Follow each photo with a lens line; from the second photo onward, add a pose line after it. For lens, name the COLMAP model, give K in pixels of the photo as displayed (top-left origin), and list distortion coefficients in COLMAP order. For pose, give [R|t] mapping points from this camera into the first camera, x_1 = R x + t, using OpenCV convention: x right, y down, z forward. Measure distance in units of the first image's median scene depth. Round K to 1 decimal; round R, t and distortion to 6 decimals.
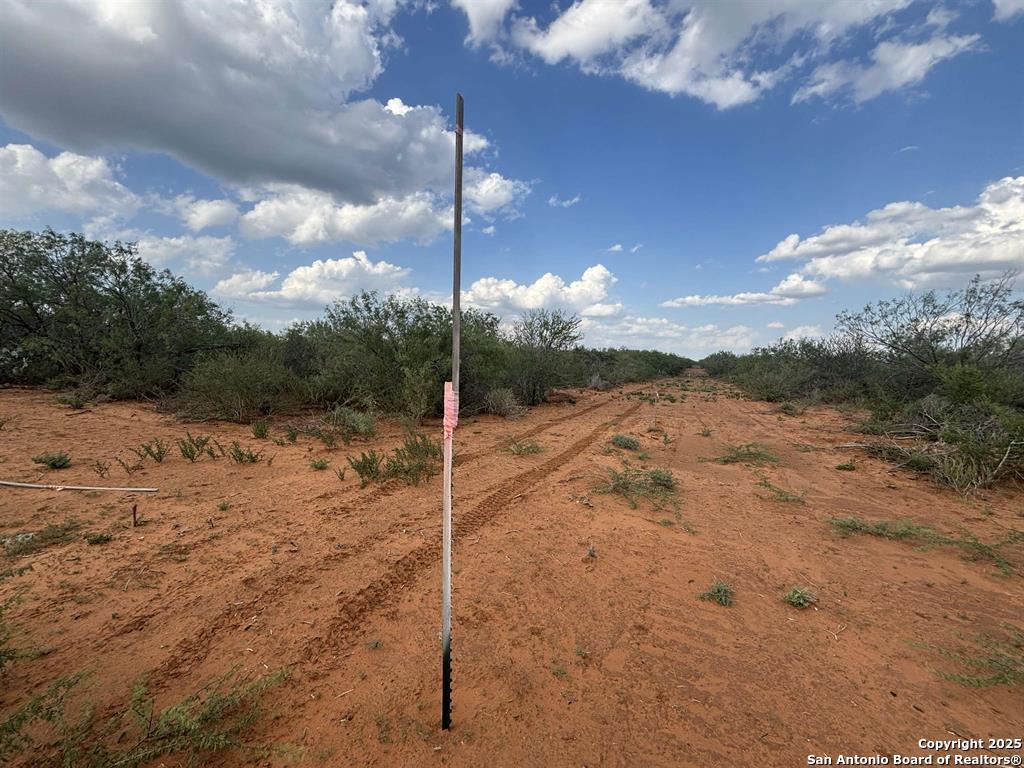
lens RADIAL K [[413.3, 0, 512.0], [0, 413.3, 384.0], [0, 0, 1]] dist [0.004207, -0.000143]
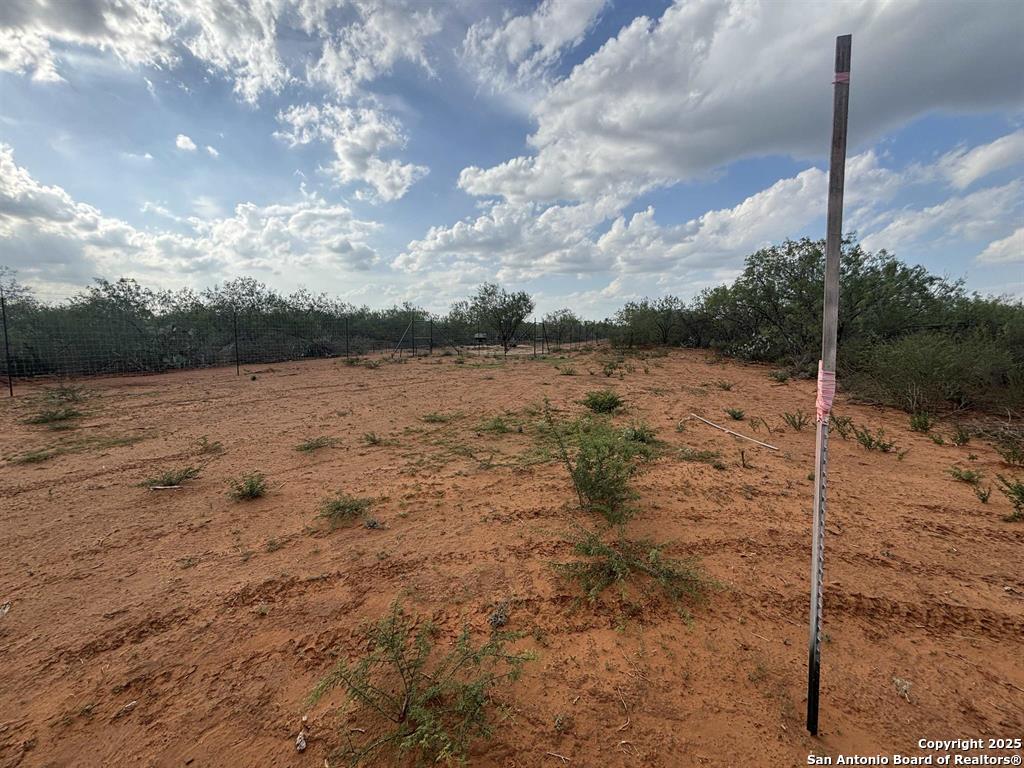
lens RADIAL K [[413.3, 0, 512.0], [0, 413.3, 384.0], [0, 0, 1]] dist [0.004207, -0.000143]
pose [[0.120284, 0.092450, -0.988425, 0.354350], [-0.051747, 0.994885, 0.086757, -0.000071], [0.991390, 0.040712, 0.124453, 0.100710]]
